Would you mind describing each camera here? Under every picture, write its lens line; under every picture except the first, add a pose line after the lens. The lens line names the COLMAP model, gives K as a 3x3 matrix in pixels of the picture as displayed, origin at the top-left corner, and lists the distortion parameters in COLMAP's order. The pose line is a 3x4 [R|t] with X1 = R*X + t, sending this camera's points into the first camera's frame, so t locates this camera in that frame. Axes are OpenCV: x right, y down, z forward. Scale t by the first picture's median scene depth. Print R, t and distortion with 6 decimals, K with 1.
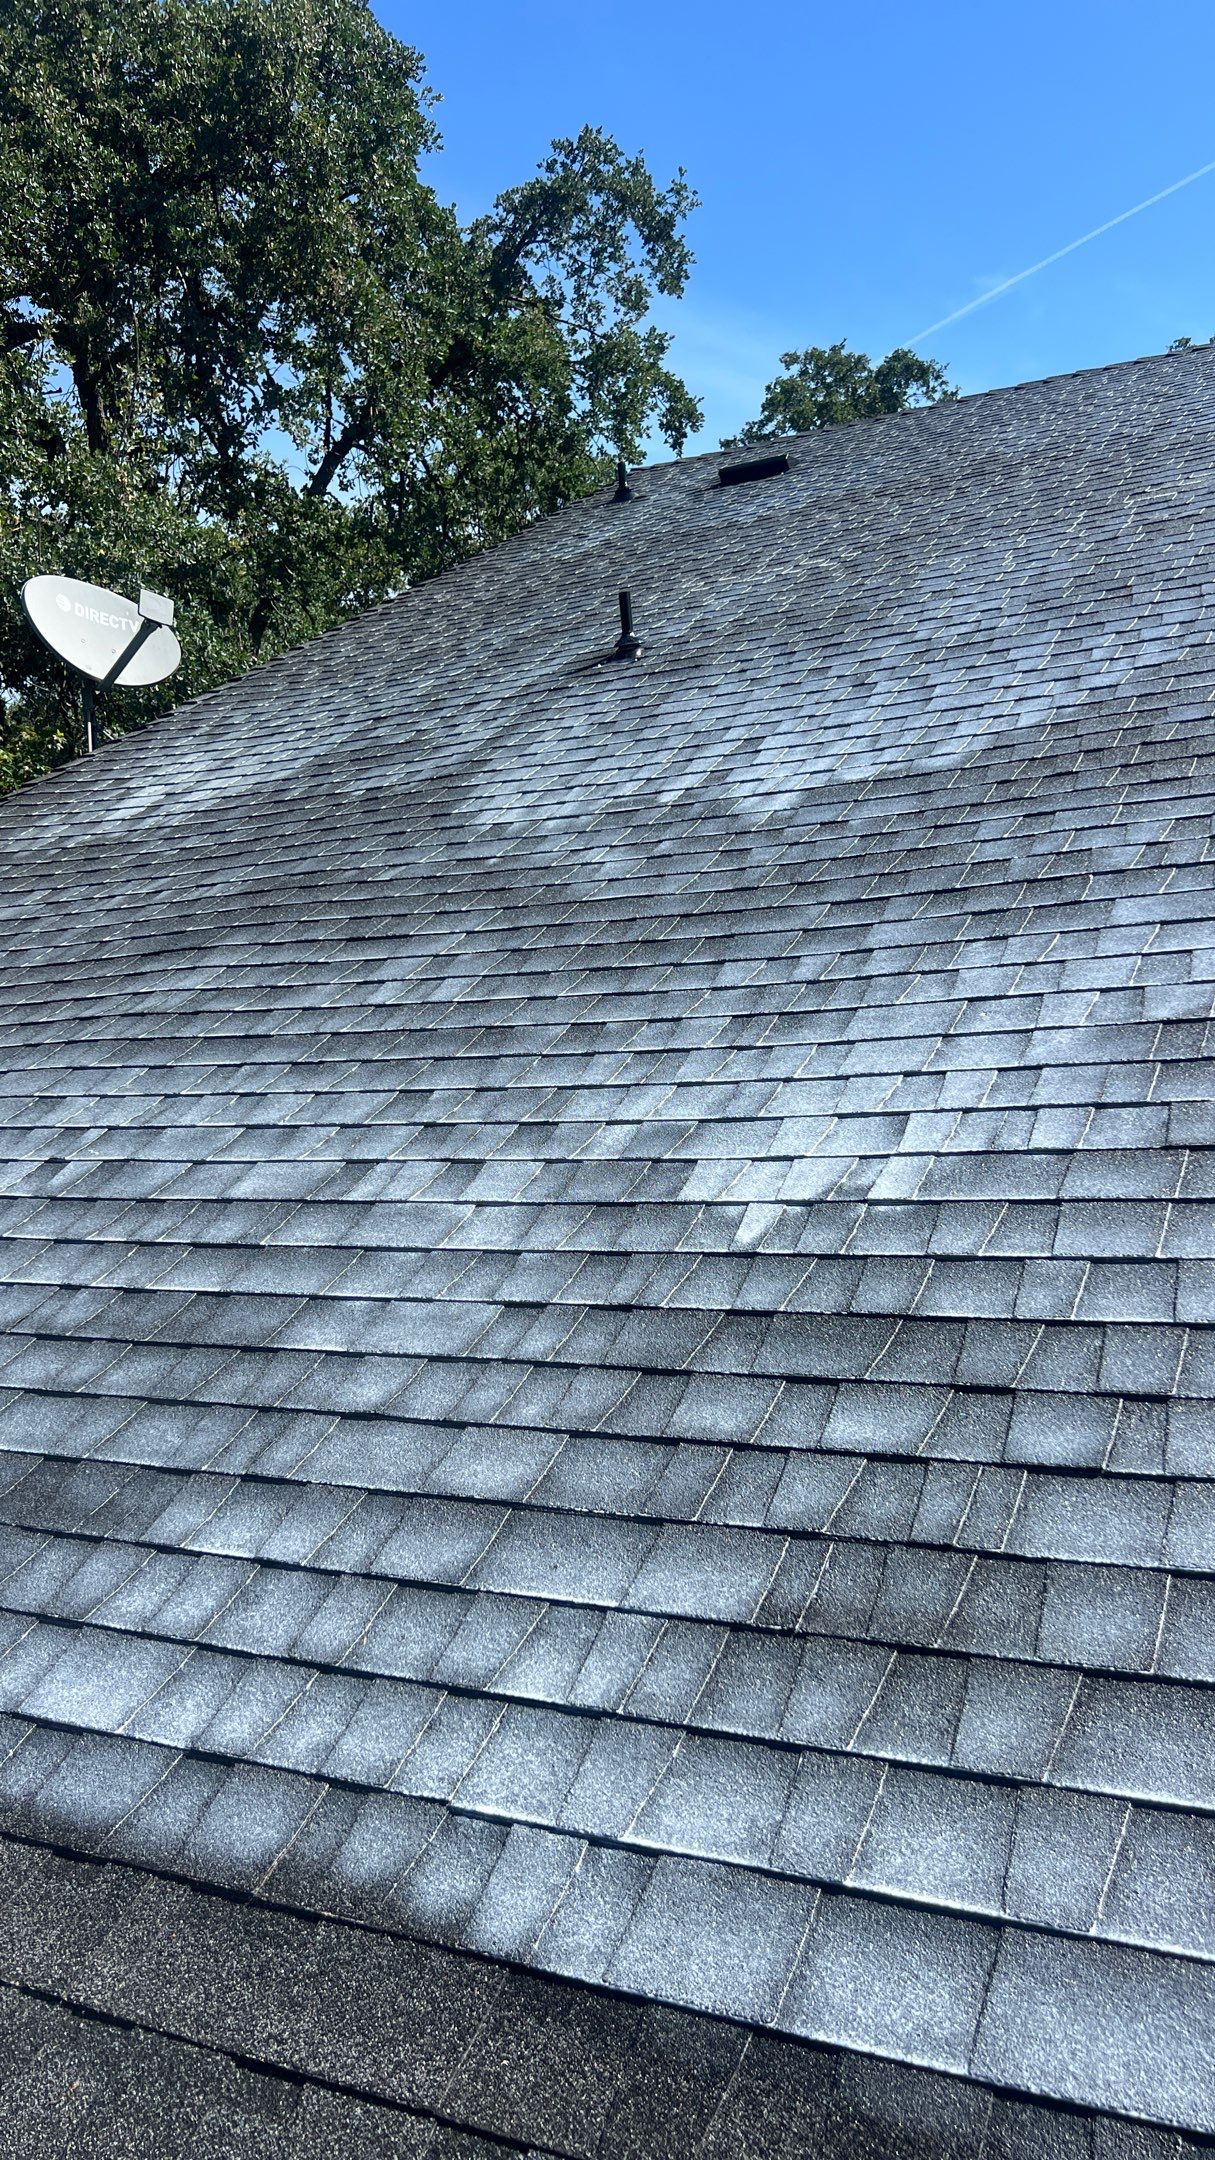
lens RADIAL K [[1626.5, 0, 596.1], [0, 1626.5, 1088.5], [0, 0, 1]] dist [0.060967, -0.063985]
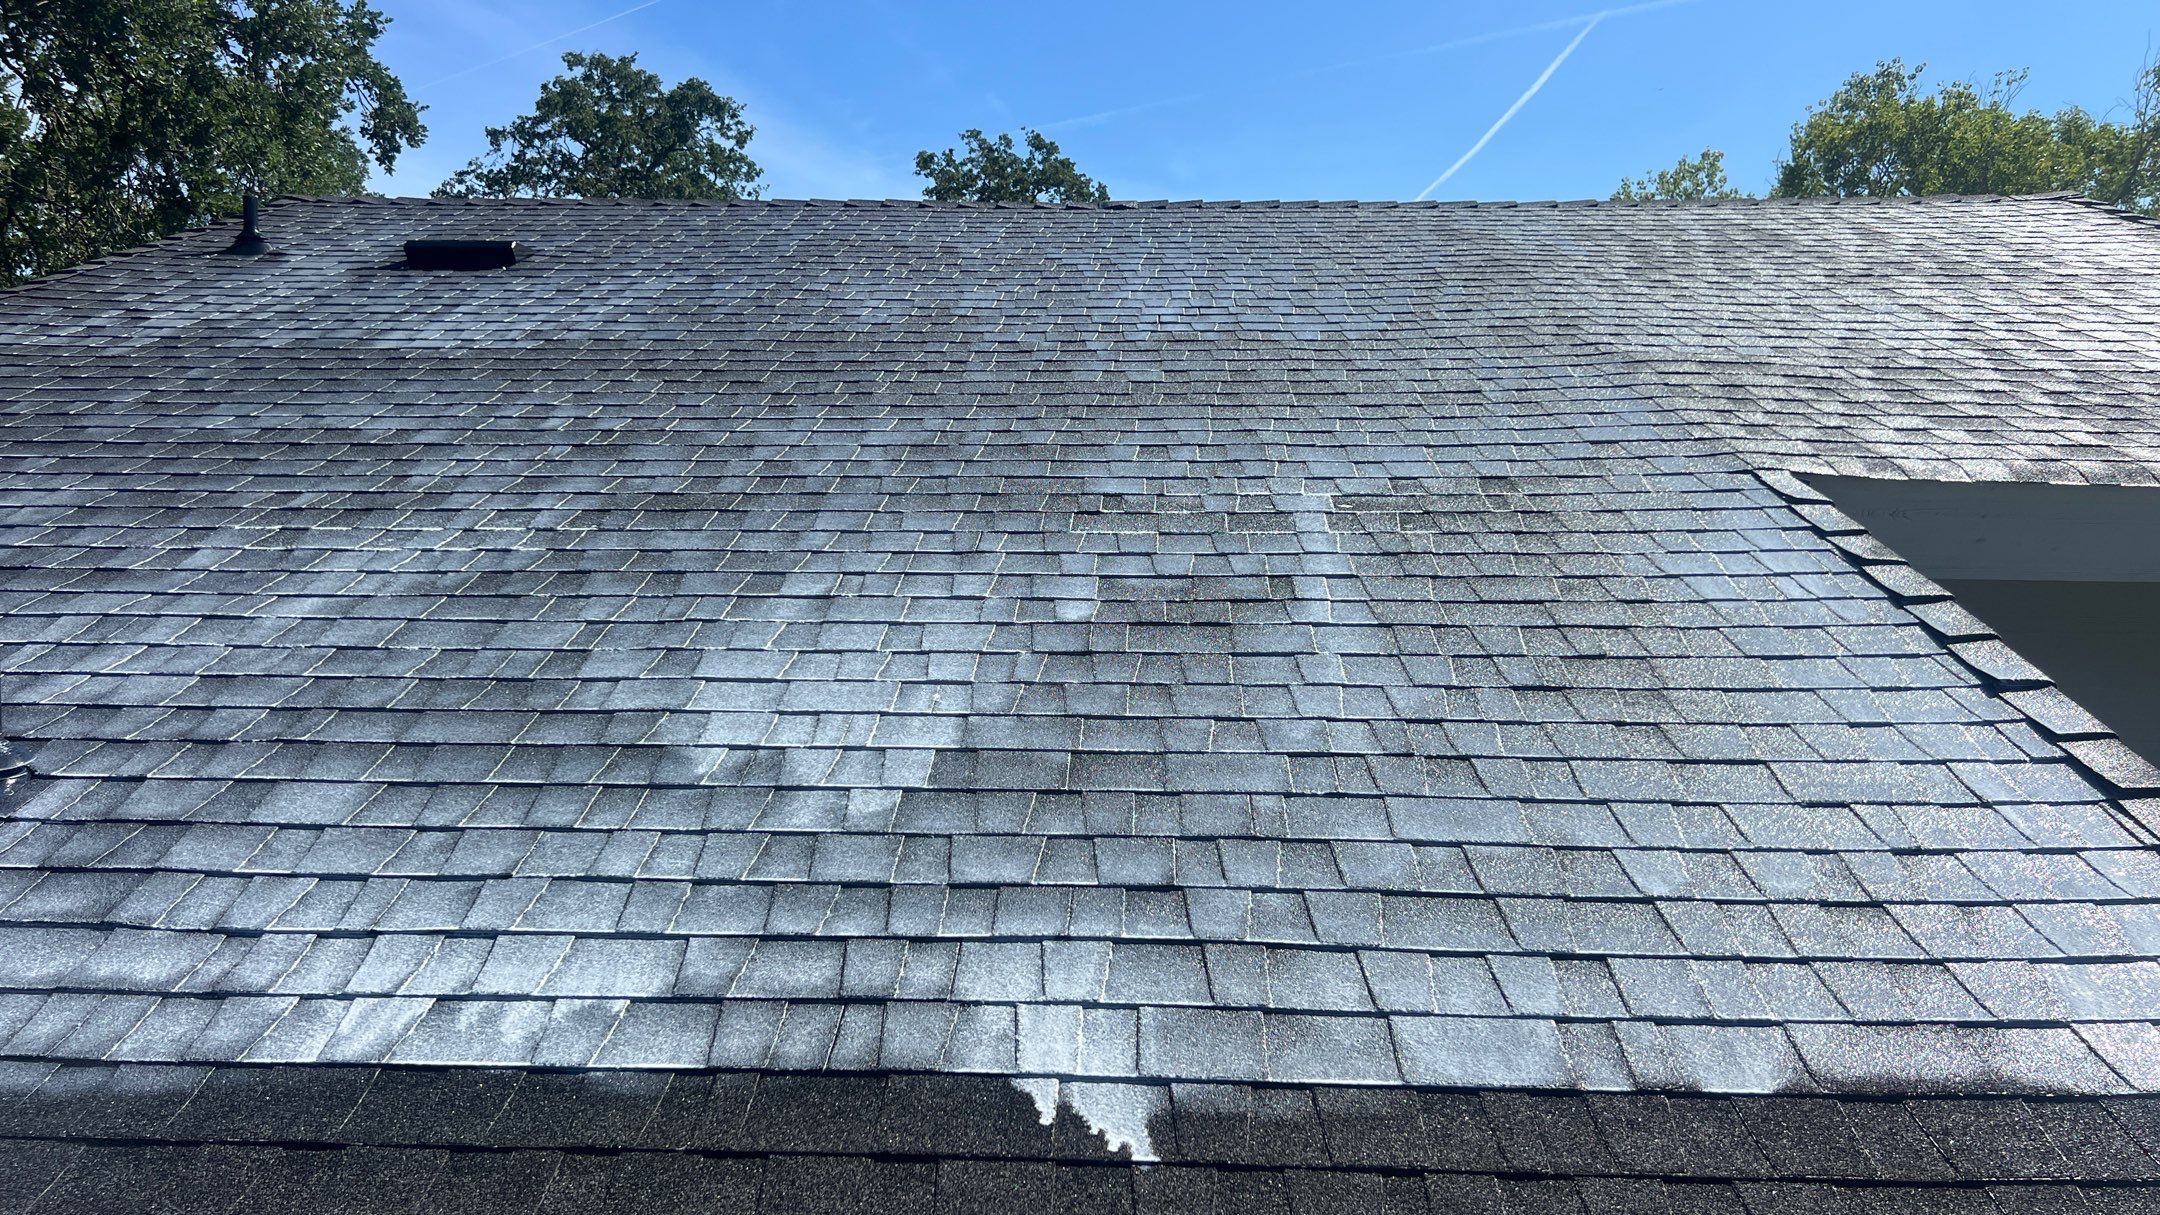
lens RADIAL K [[1626.5, 0, 1062.8], [0, 1626.5, 597.9], [0, 0, 1]] dist [0.060967, -0.063985]
pose [[0.908523, 0.083095, 0.409490, 0.162235], [-0.036874, 0.992147, -0.119517, -0.480478], [-0.416205, 0.093485, 0.904452, 0.891384]]
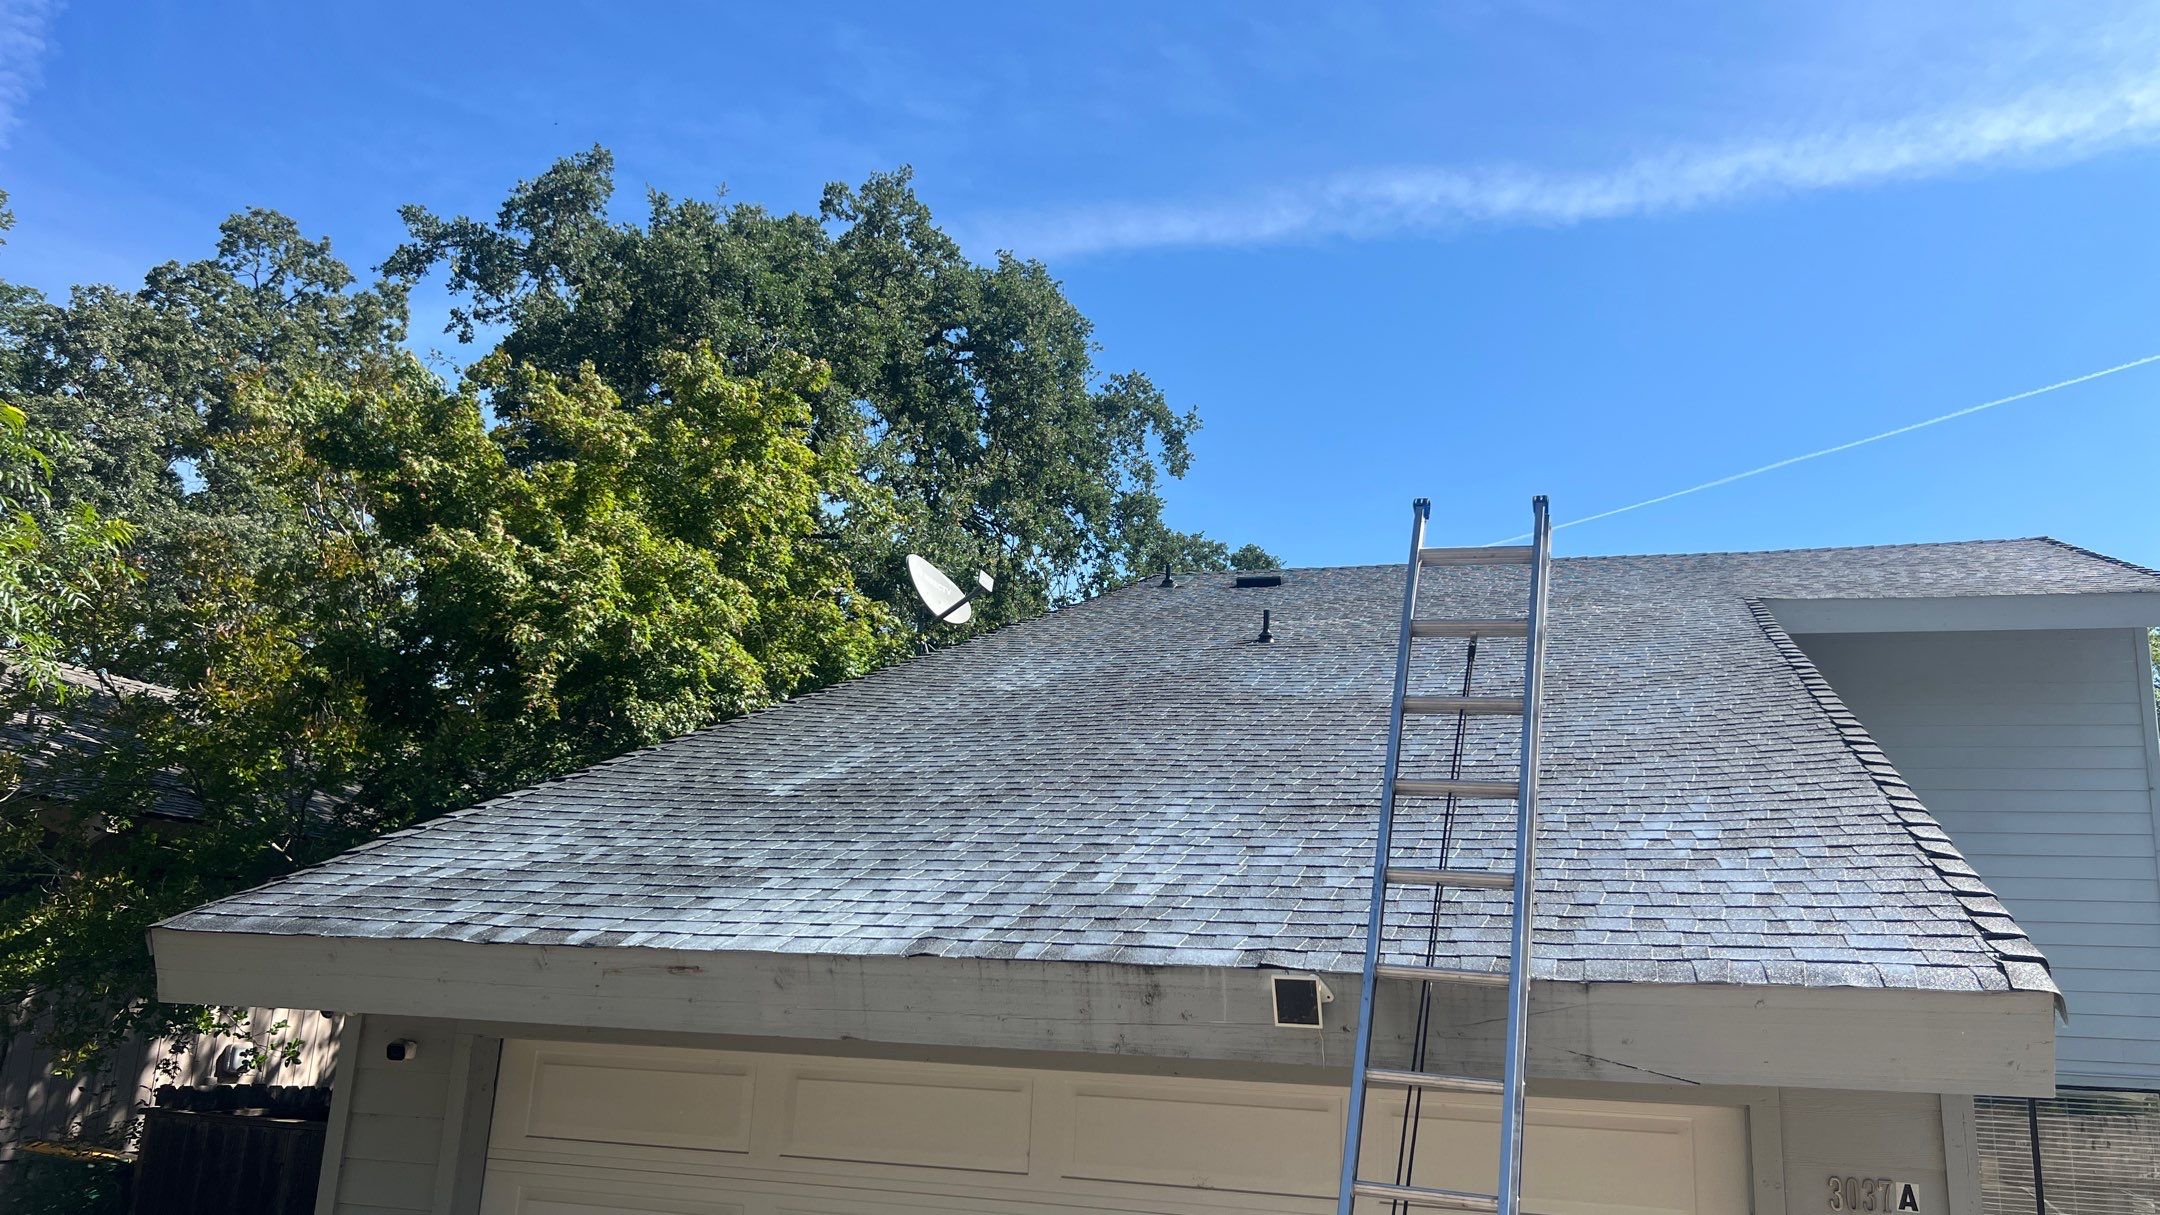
lens RADIAL K [[1626.5, 0, 1076.0], [0, 1626.5, 629.7], [0, 0, 1]] dist [0.060967, -0.063985]
pose [[0.979844, 0.166497, 0.110385, -0.700004], [-0.117500, 0.927234, -0.355571, 0.717668], [-0.161555, 0.335433, 0.928108, -1.228194]]
